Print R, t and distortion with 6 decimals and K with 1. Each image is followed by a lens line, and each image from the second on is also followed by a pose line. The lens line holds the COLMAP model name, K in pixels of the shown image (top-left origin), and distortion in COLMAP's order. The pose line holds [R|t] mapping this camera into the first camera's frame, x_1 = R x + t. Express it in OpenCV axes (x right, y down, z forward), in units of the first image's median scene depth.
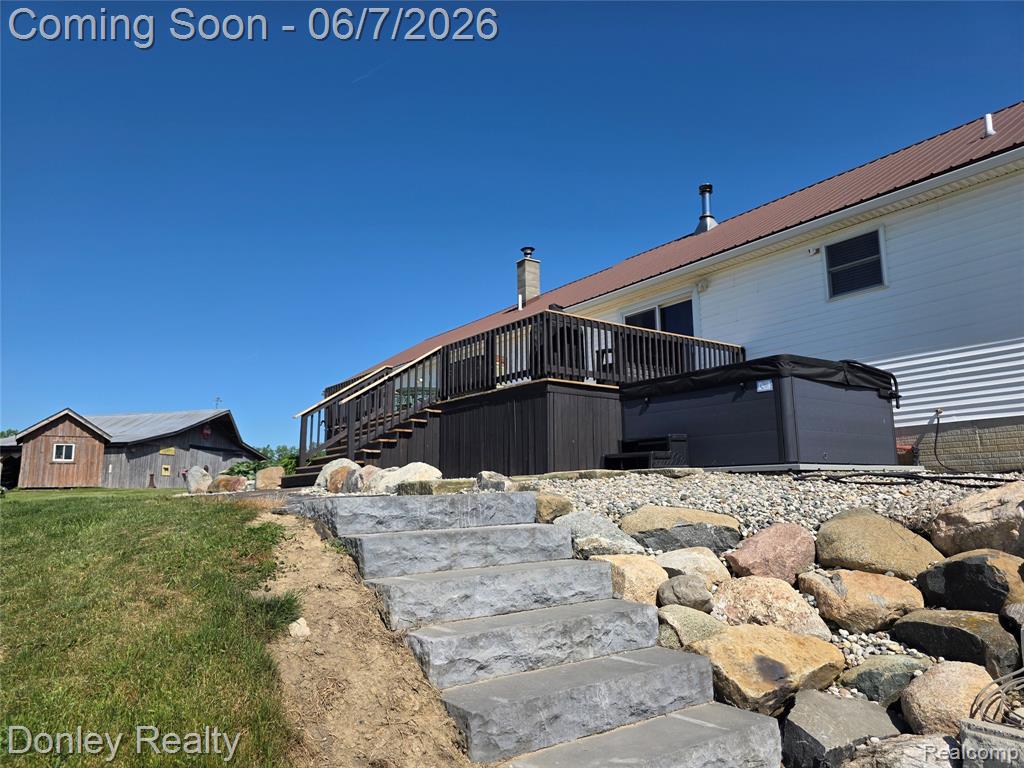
lens RADIAL K [[694.2, 0, 512.0], [0, 694.2, 385.3], [0, 0, 1]] dist [0.039818, -0.019996]
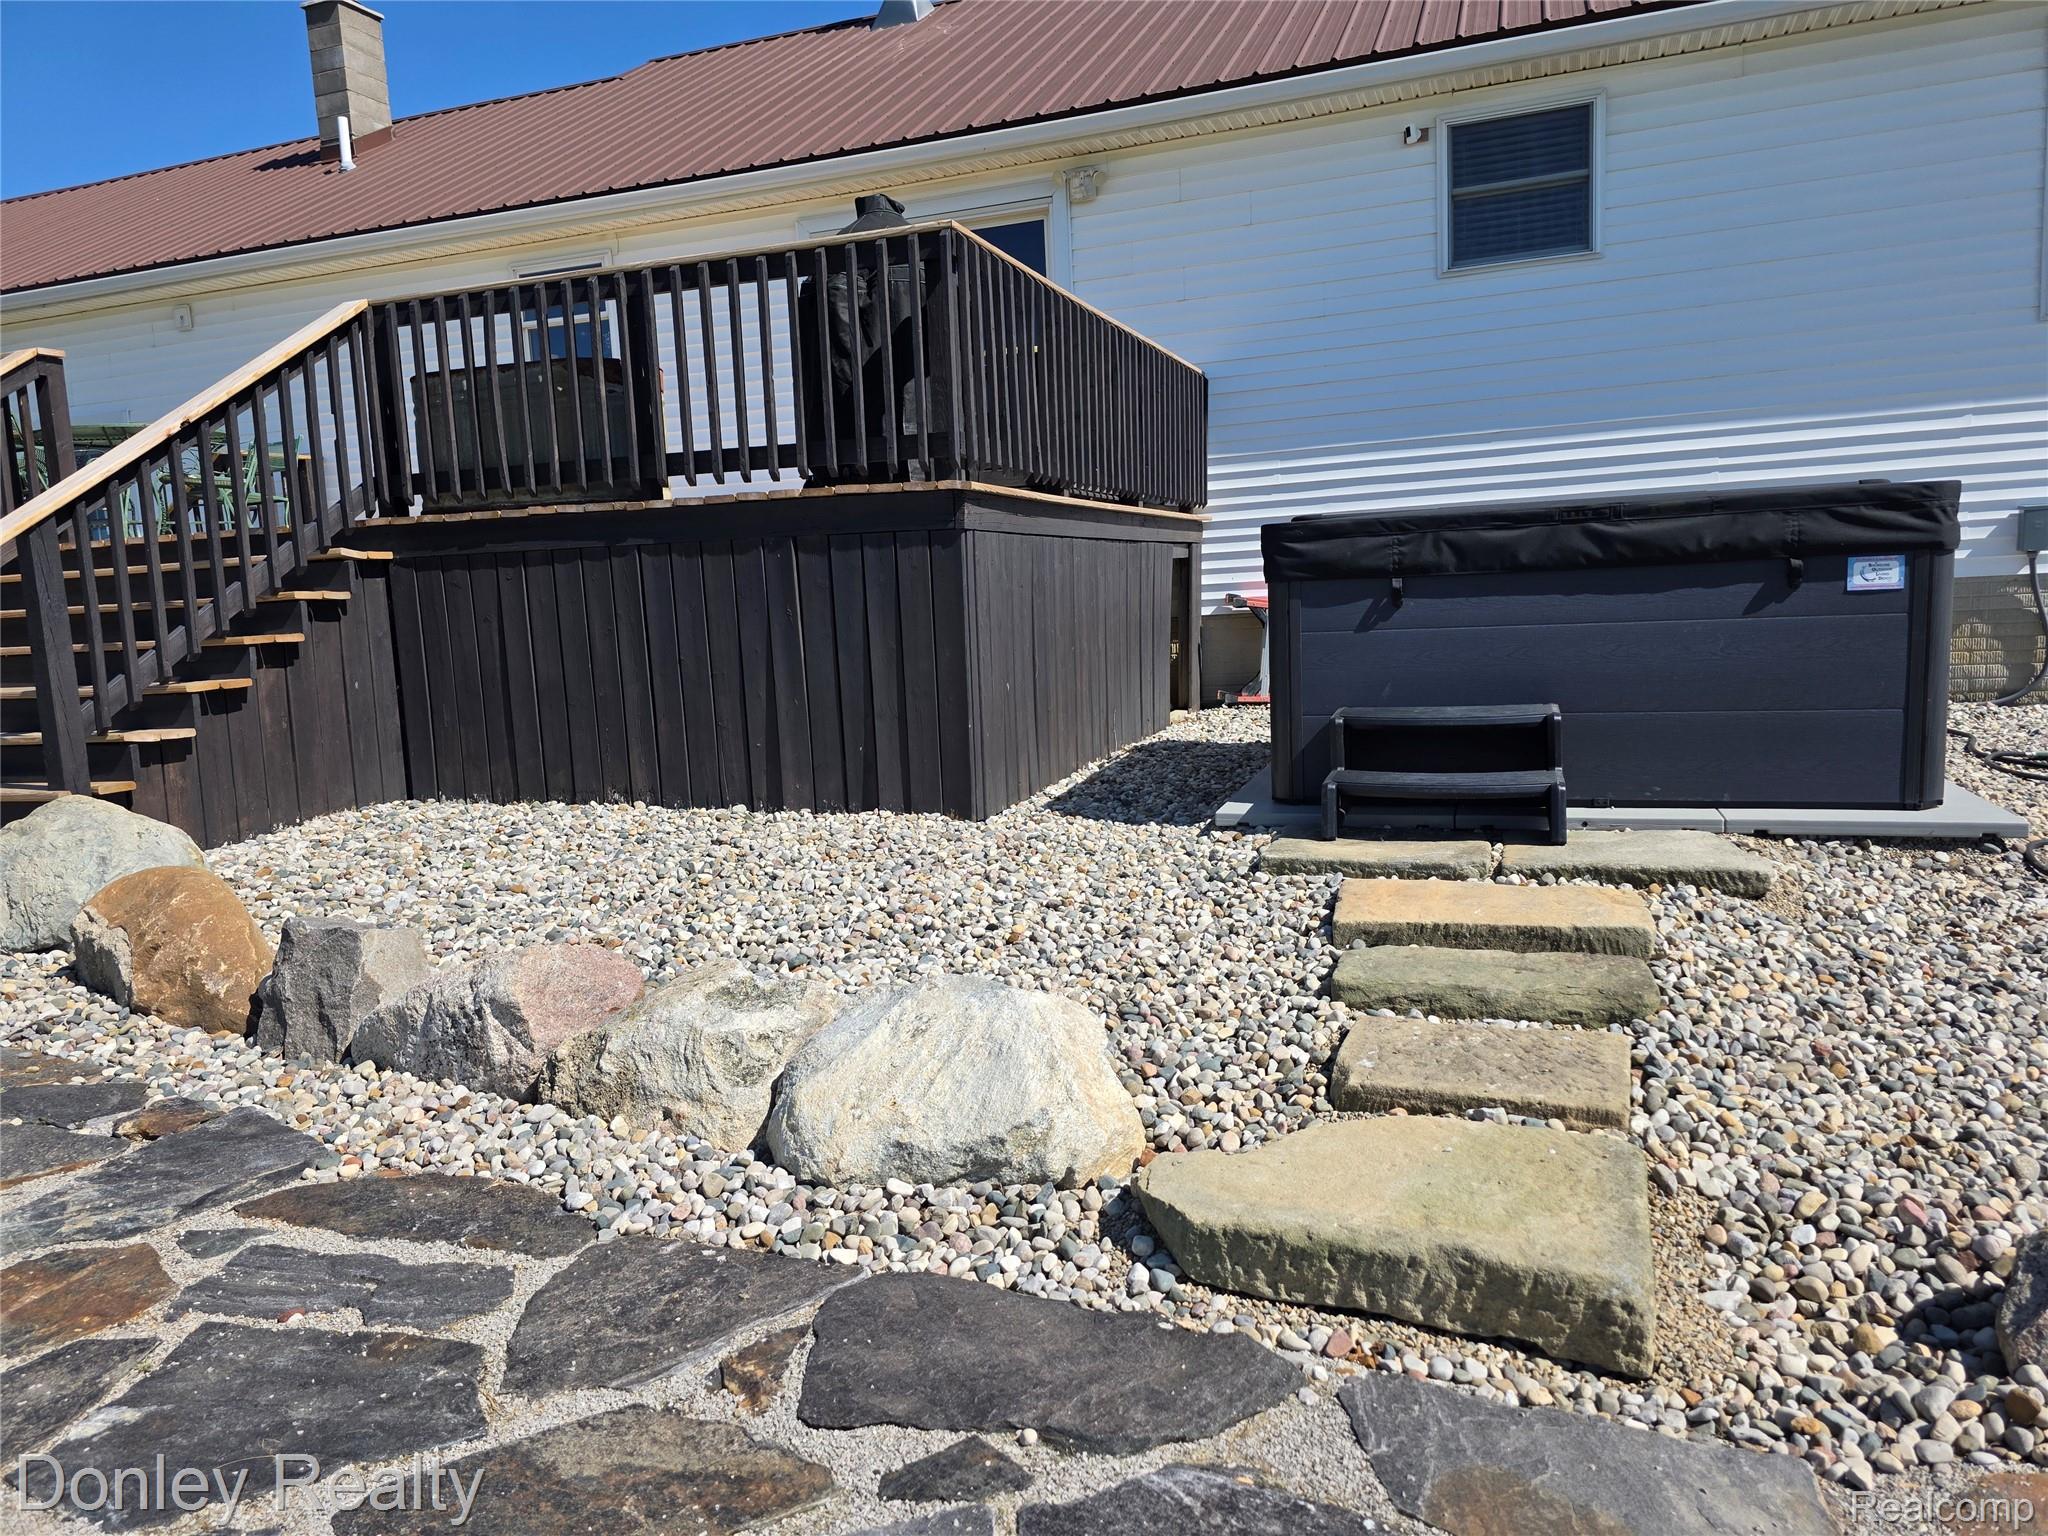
lens RADIAL K [[1388.5, 0, 1029.9], [0, 1388.5, 765.2], [0, 0, 1]] dist [0.039818, -0.019996]
pose [[0.829480, -0.095951, 0.550233, -0.222753], [-0.053538, 0.966939, 0.249326, -0.036179], [-0.555965, -0.236269, 0.796919, 0.435775]]
